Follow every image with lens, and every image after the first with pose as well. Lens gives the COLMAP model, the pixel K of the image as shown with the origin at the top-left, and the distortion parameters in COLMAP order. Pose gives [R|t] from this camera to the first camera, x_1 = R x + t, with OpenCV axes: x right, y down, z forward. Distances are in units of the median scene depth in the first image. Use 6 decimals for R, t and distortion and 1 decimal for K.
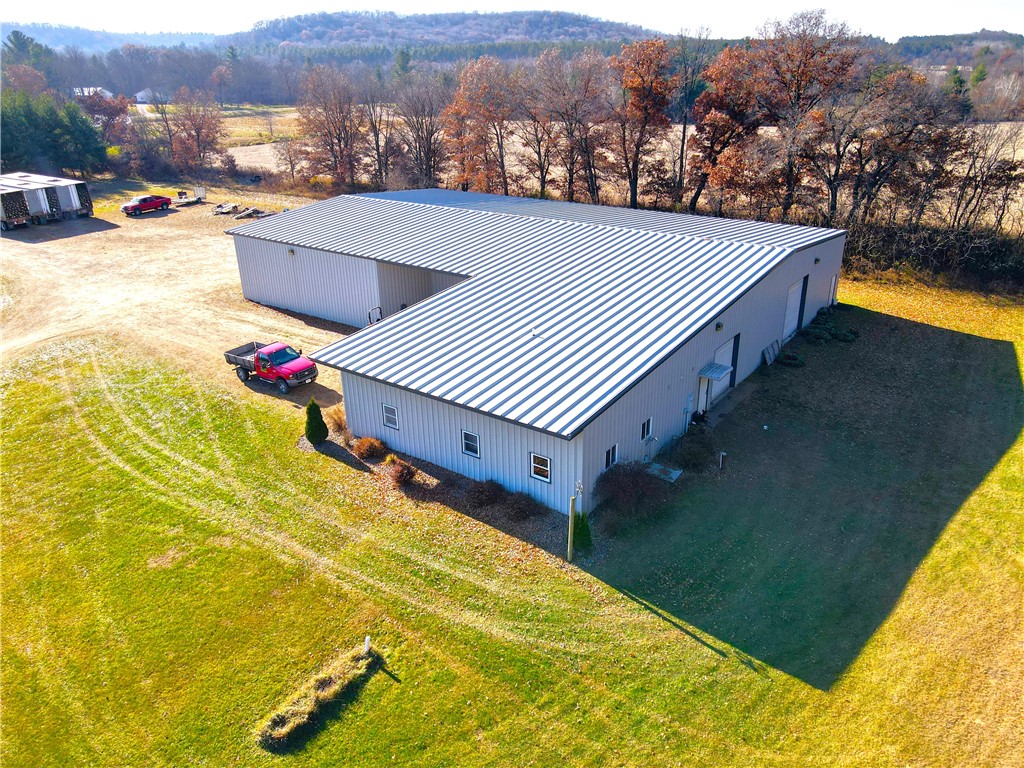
lens RADIAL K [[768.5, 0, 512.0], [0, 768.5, 384.0], [0, 0, 1]] dist [0.009074, 0.002220]
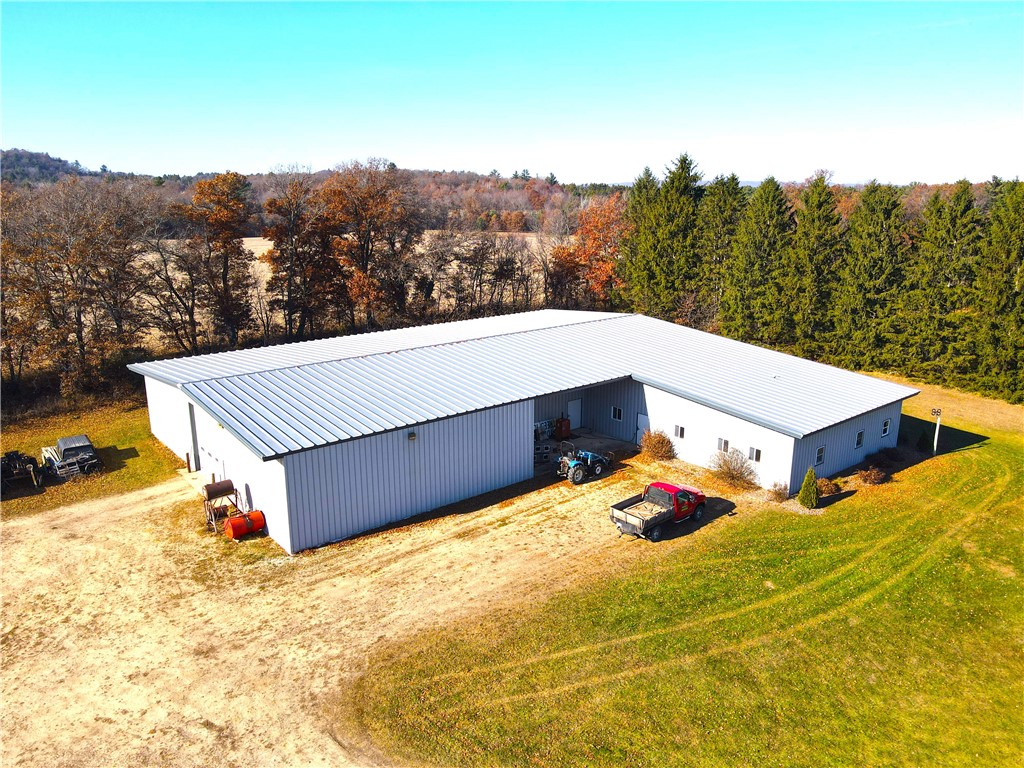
lens RADIAL K [[768.5, 0, 512.0], [0, 768.5, 384.0], [0, 0, 1]] dist [0.009074, 0.002220]
pose [[0.224812, -0.226960, 0.947601, -0.907336], [0.371697, 0.918935, 0.131912, -0.265698], [-0.900722, 0.322565, 0.290948, 0.649148]]
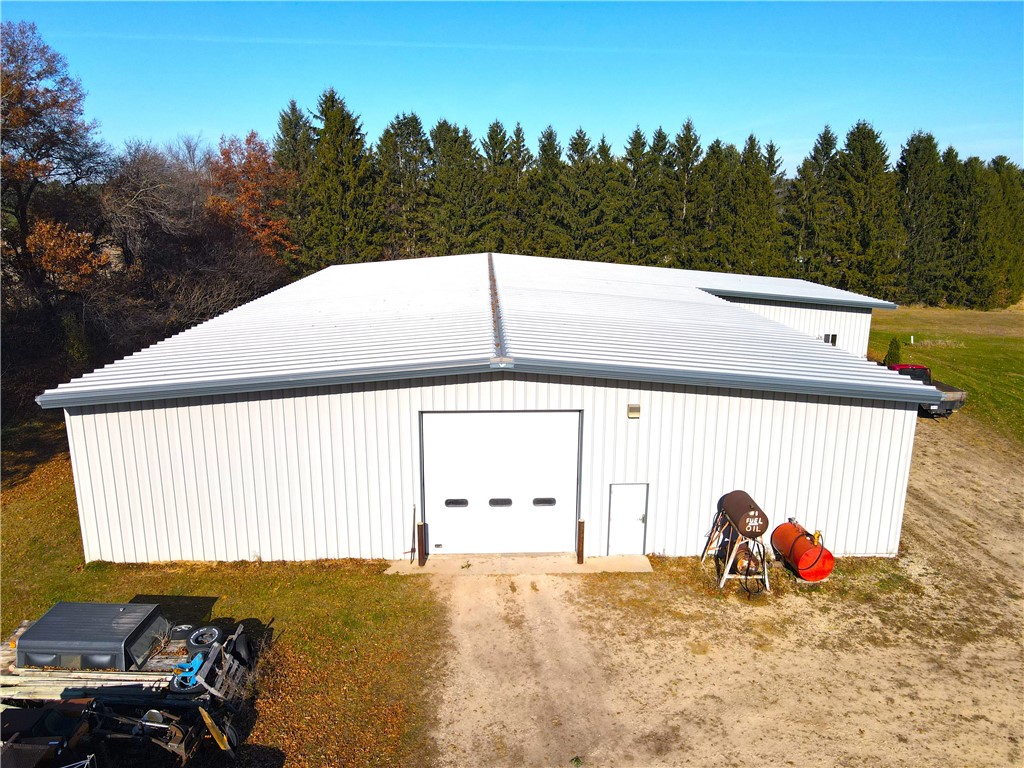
lens RADIAL K [[768.5, 0, 512.0], [0, 768.5, 384.0], [0, 0, 1]] dist [0.009074, 0.002220]
pose [[-0.636401, -0.168305, 0.752773, -0.526804], [0.308167, 0.839164, 0.448148, -0.432541], [-0.707126, 0.517182, -0.482179, 1.338572]]
